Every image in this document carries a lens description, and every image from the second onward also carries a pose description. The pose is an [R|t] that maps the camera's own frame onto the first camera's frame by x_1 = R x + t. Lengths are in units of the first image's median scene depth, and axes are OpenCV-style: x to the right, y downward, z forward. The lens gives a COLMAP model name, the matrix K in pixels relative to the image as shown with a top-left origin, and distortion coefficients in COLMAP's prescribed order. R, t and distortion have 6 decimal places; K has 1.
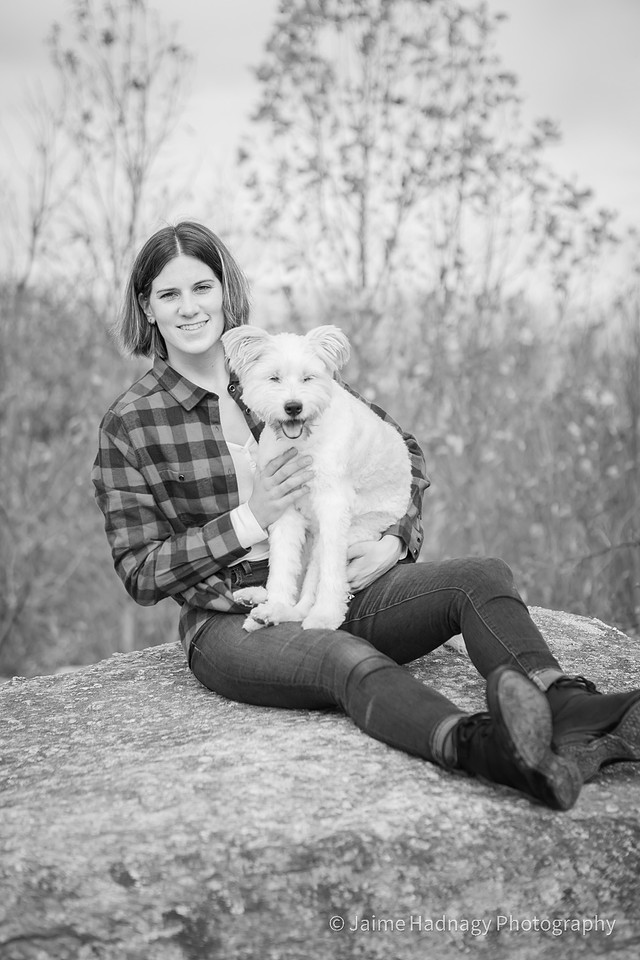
lens RADIAL K [[1779.0, 0, 305.9], [0, 1779.0, 479.8], [0, 0, 1]] dist [0.185267, 0.112077]
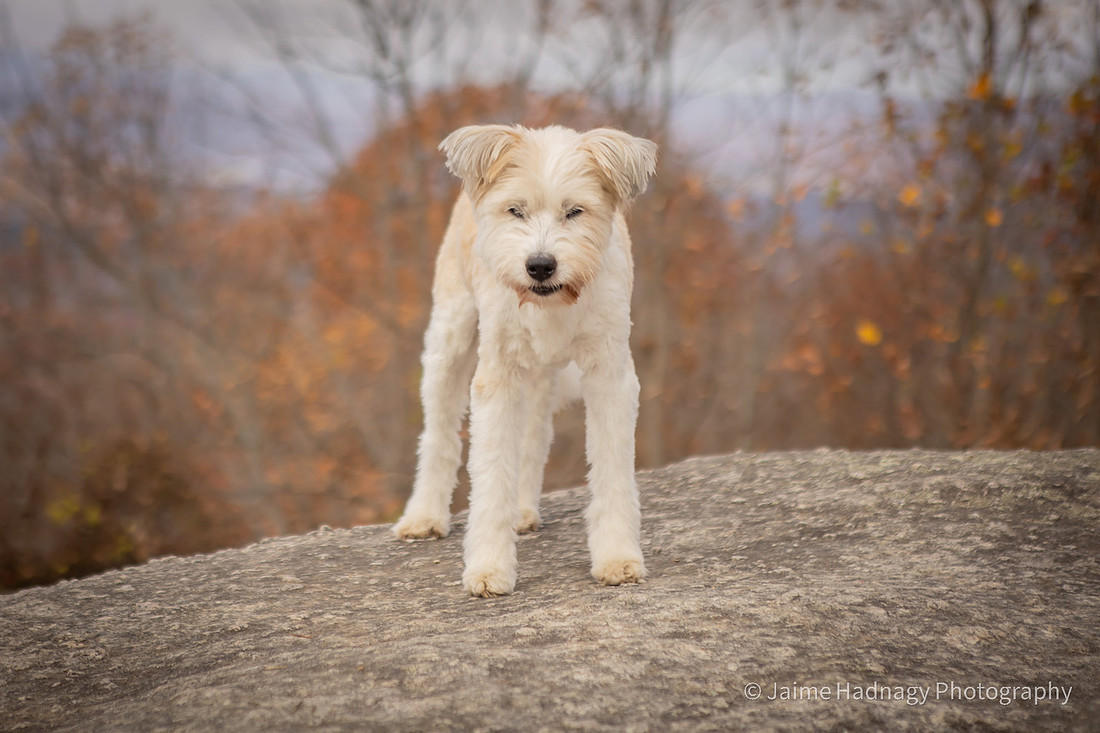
lens RADIAL K [[2308.4, 0, 506.5], [0, 2308.4, 328.5], [0, 0, 1]] dist [0.192098, 0.149574]
pose [[0.981917, 0.007017, -0.189184, 0.093393], [-0.009999, 0.999840, -0.014812, 0.056731], [0.189050, 0.016436, 0.981830, 0.161452]]
